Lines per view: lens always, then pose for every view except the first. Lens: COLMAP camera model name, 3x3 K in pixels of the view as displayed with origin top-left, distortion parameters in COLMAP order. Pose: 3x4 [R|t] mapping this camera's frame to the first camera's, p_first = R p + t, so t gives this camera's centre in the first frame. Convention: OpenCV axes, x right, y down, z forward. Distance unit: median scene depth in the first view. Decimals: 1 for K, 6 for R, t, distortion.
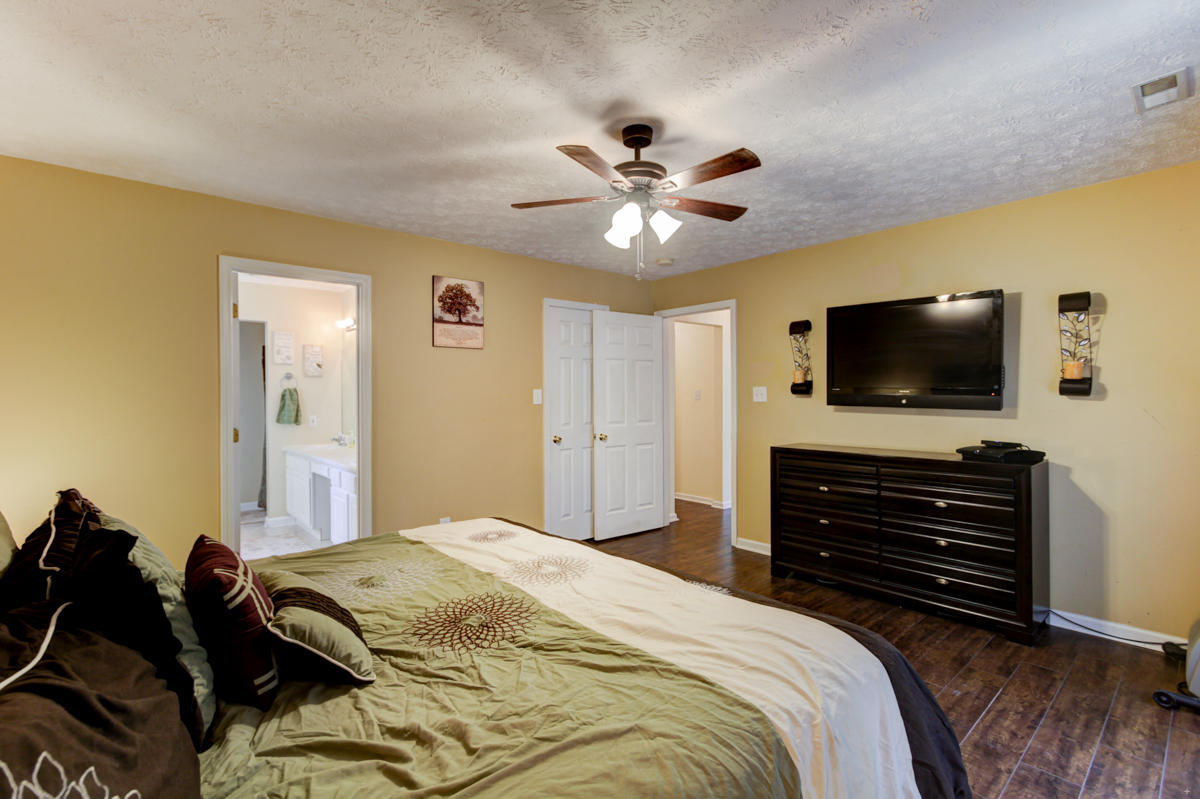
lens RADIAL K [[542.2, 0, 591.4], [0, 542.2, 396.1], [0, 0, 1]] dist [0.001196, 0.000256]
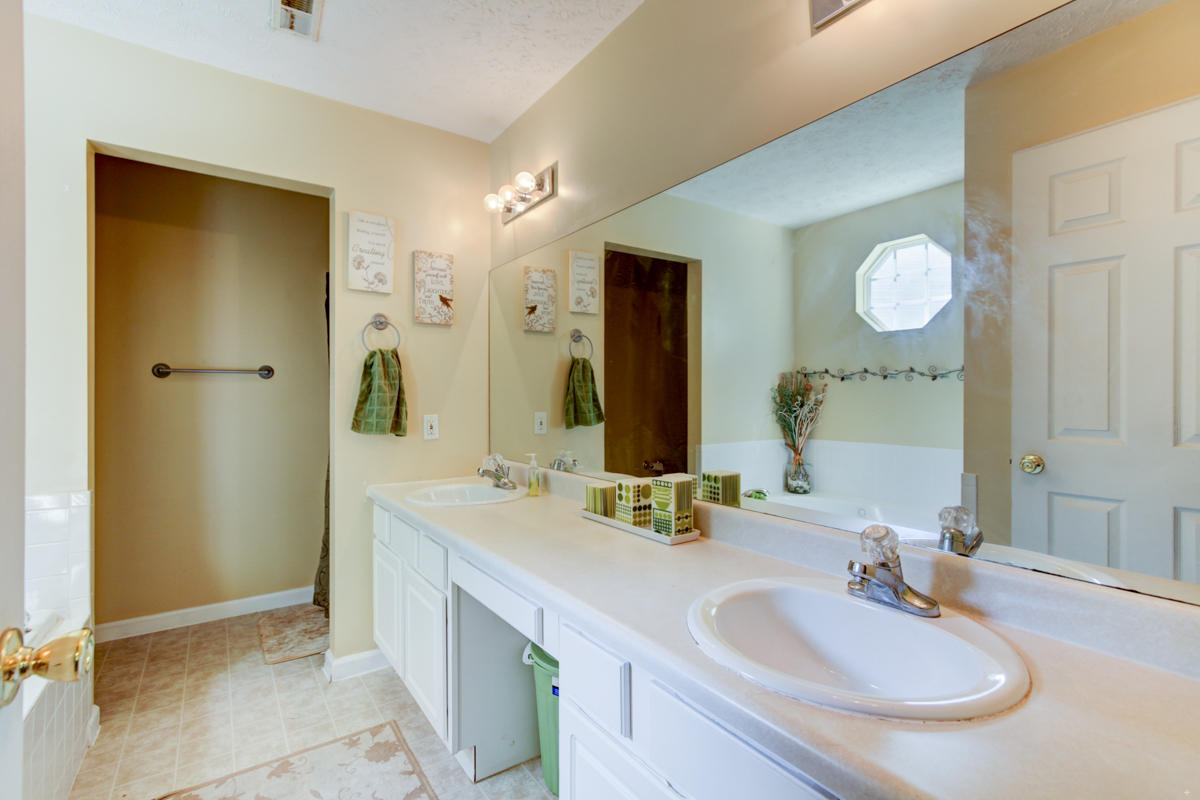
lens RADIAL K [[542.2, 0, 591.4], [0, 542.2, 396.6], [0, 0, 1]] dist [0.001196, 0.000256]
pose [[0.994627, 0.006708, -0.103305, -0.348274], [-0.007097, 0.999969, -0.003394, 0.022807], [0.103279, 0.004109, 0.994644, 0.592582]]
